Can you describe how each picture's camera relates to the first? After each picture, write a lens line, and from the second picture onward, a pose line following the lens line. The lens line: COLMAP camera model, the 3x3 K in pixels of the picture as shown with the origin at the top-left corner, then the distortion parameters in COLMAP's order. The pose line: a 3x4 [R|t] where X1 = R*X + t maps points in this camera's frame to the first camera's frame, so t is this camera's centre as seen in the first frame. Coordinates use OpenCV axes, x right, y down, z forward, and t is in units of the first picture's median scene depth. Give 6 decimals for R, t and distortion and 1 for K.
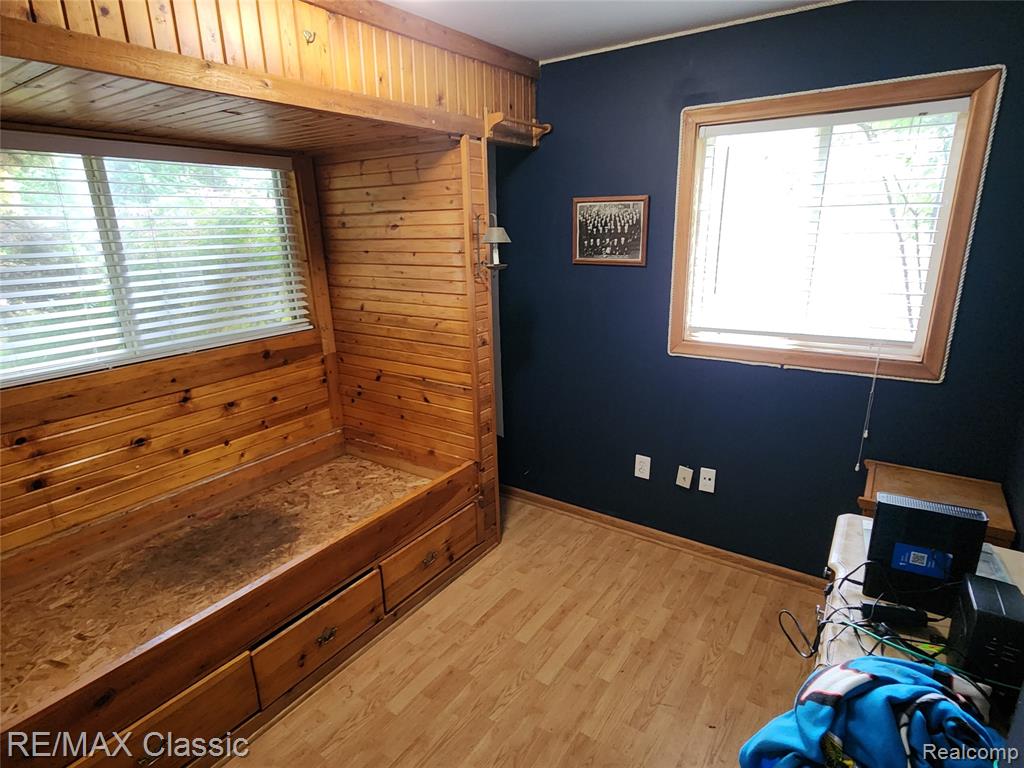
lens RADIAL K [[564.2, 0, 520.8], [0, 564.2, 384.3], [0, 0, 1]] dist [0.008333, -0.004102]
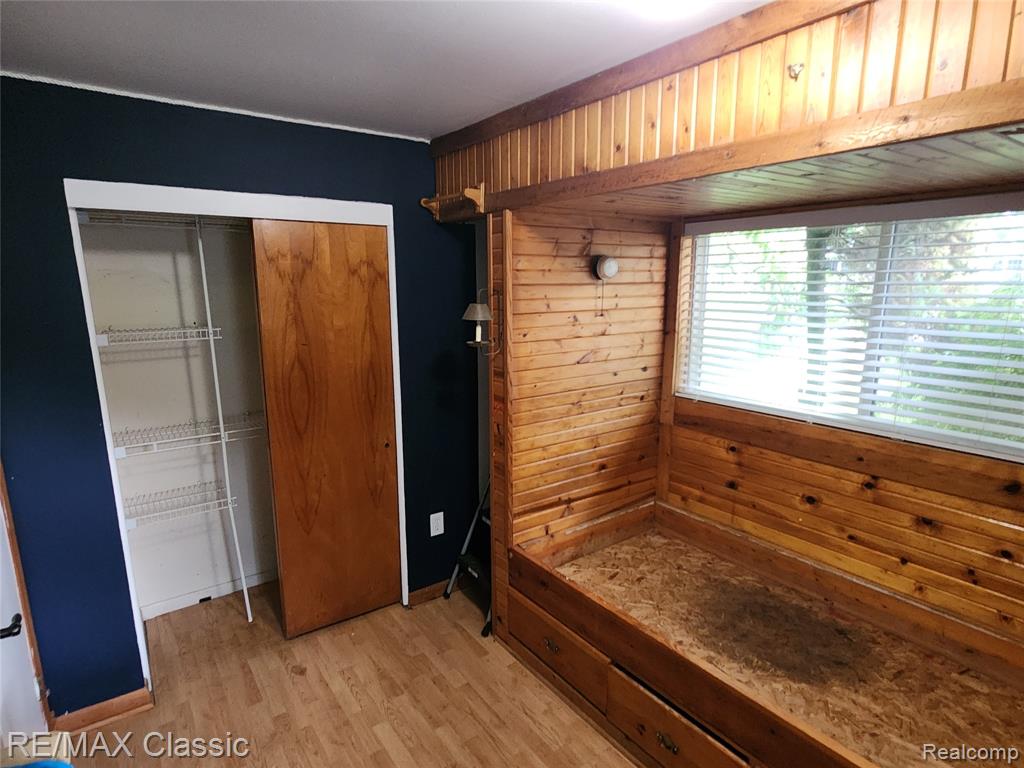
lens RADIAL K [[564.2, 0, 520.0], [0, 564.2, 391.4], [0, 0, 1]] dist [0.008333, -0.004102]
pose [[-0.343341, 0.191114, -0.919561, 0.377461], [-0.259777, 0.921558, 0.288524, -0.221787], [0.902570, 0.337943, -0.266762, 0.701278]]
